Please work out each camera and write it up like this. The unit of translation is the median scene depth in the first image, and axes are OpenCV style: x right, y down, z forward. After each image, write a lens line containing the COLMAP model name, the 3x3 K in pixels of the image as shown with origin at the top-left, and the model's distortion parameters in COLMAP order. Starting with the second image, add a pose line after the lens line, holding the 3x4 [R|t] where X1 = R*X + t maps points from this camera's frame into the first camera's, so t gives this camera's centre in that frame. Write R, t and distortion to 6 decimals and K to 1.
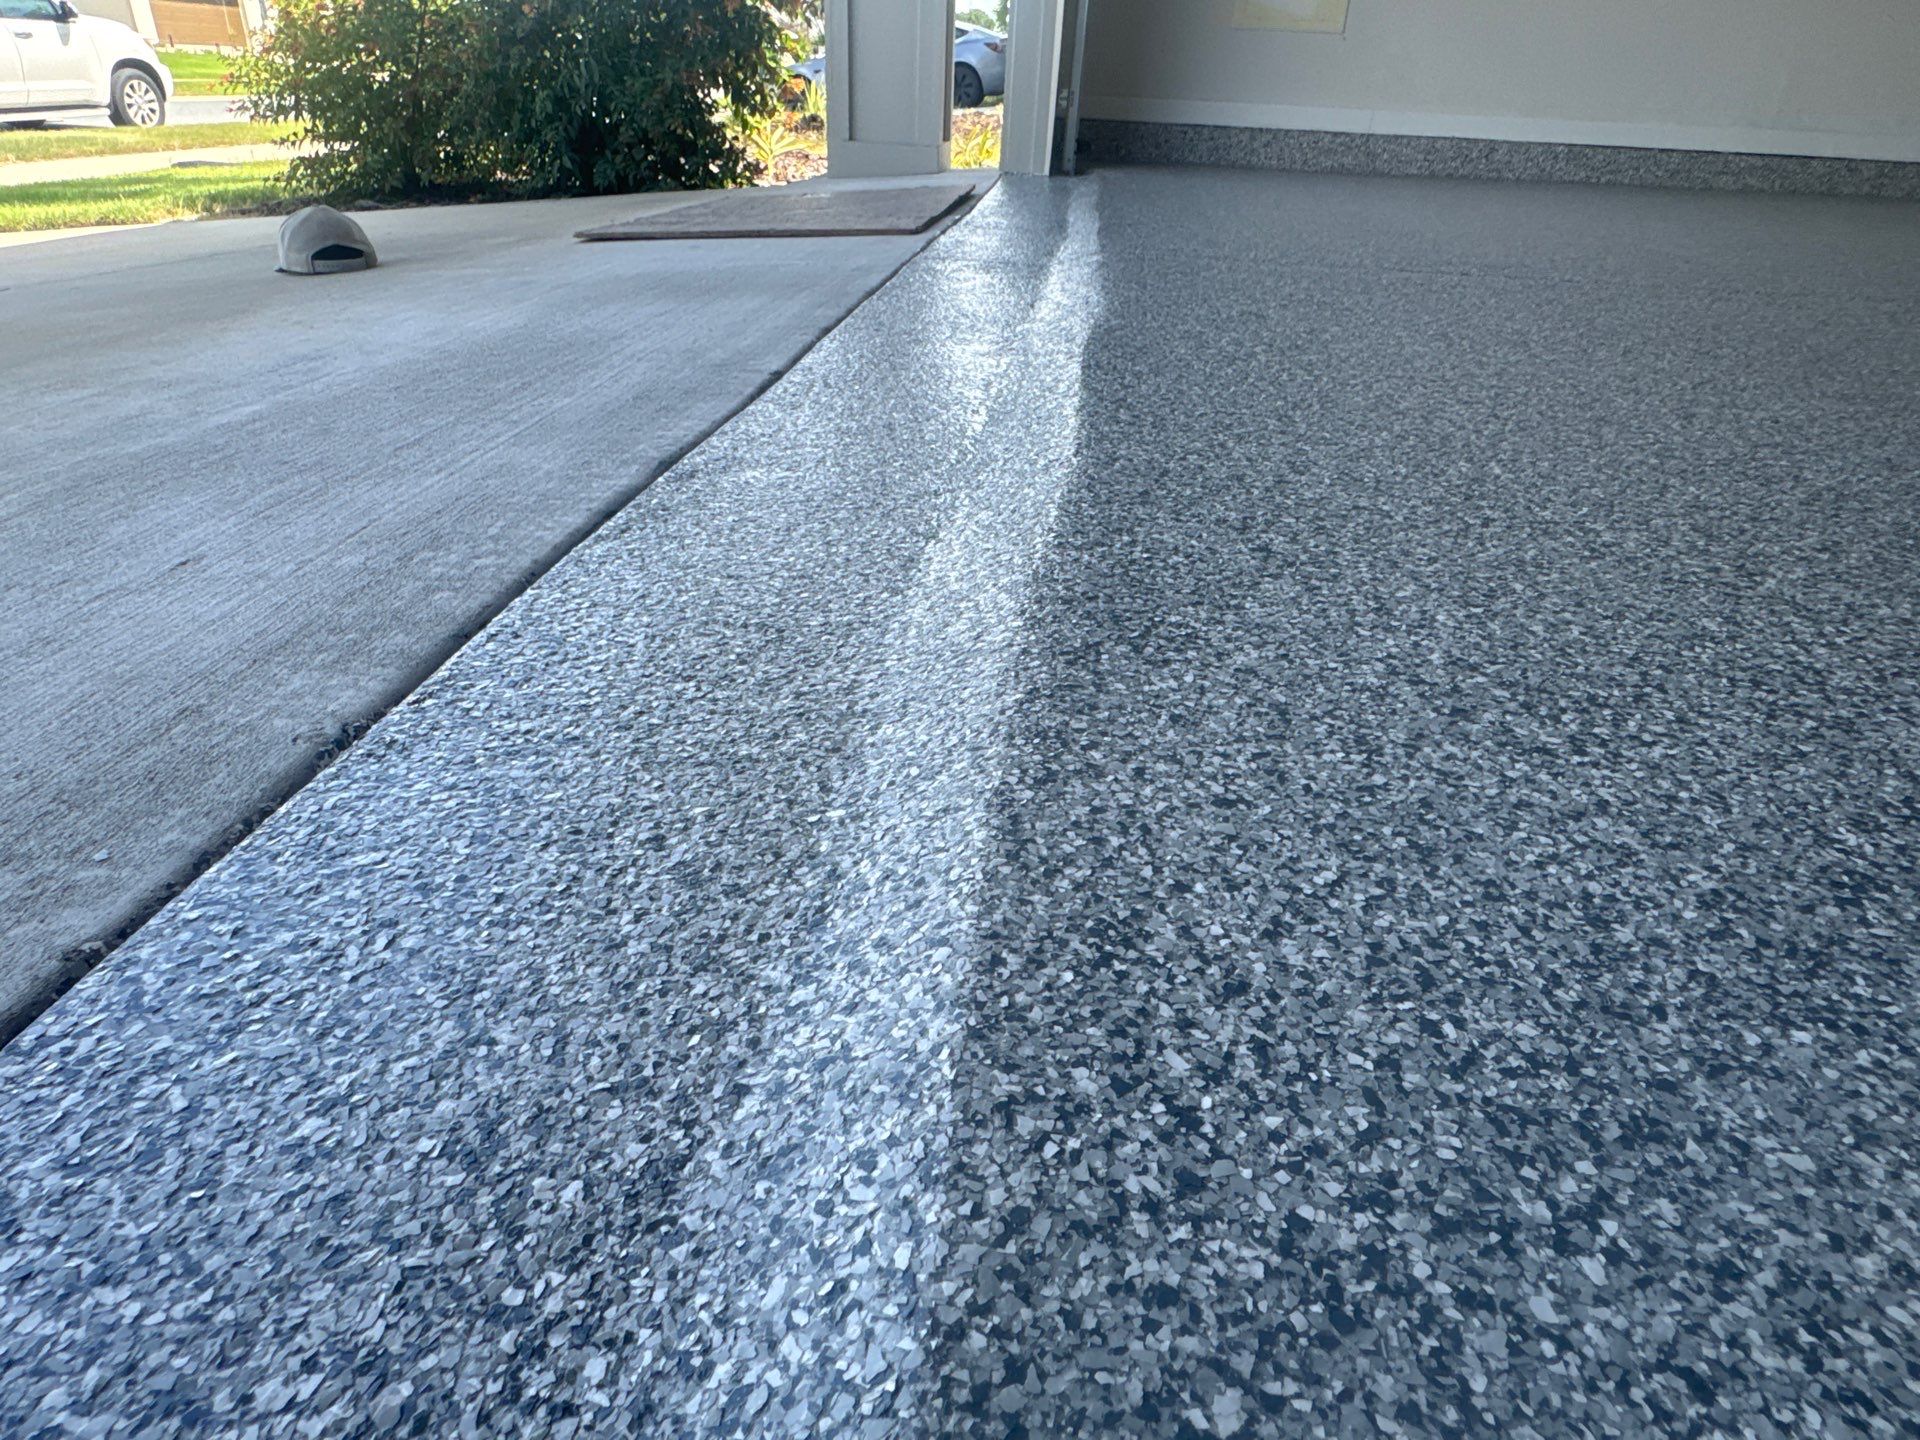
lens RADIAL K [[1115.5, 0, 960.0], [0, 1115.5, 720.0], [0, 0, 1]] dist [-0.003199, 0.001305]
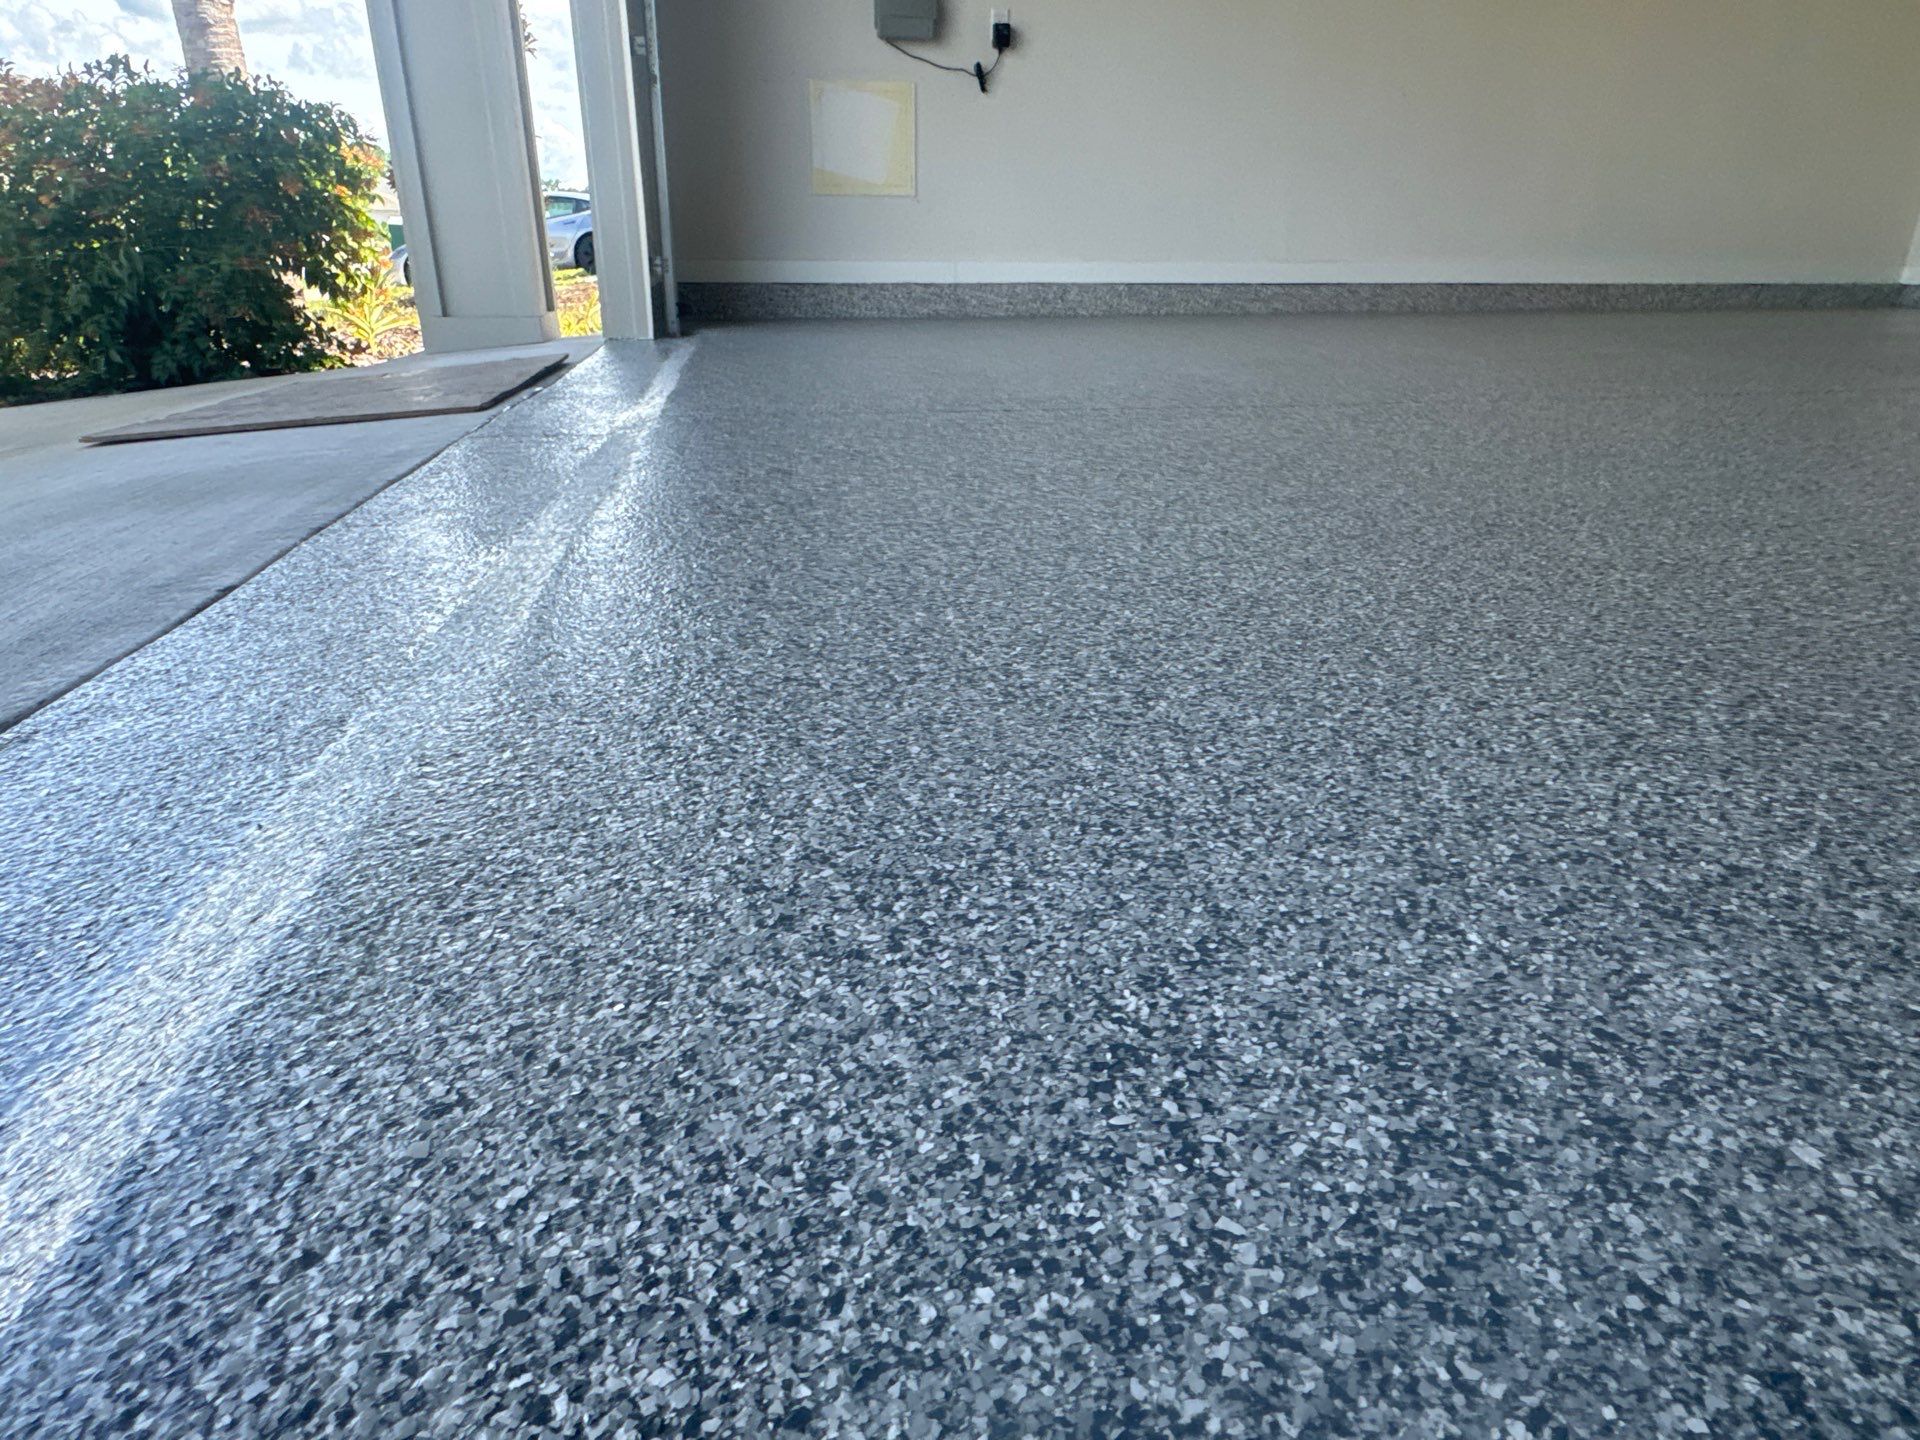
lens RADIAL K [[1115.5, 0, 960.0], [0, 1115.5, 720.0], [0, 0, 1]] dist [-0.003199, 0.001305]
pose [[0.960491, -0.142465, 0.239081, 0.378231], [0.168746, 0.981242, -0.093216, -0.057854], [-0.221317, 0.129877, 0.966515, 0.049168]]
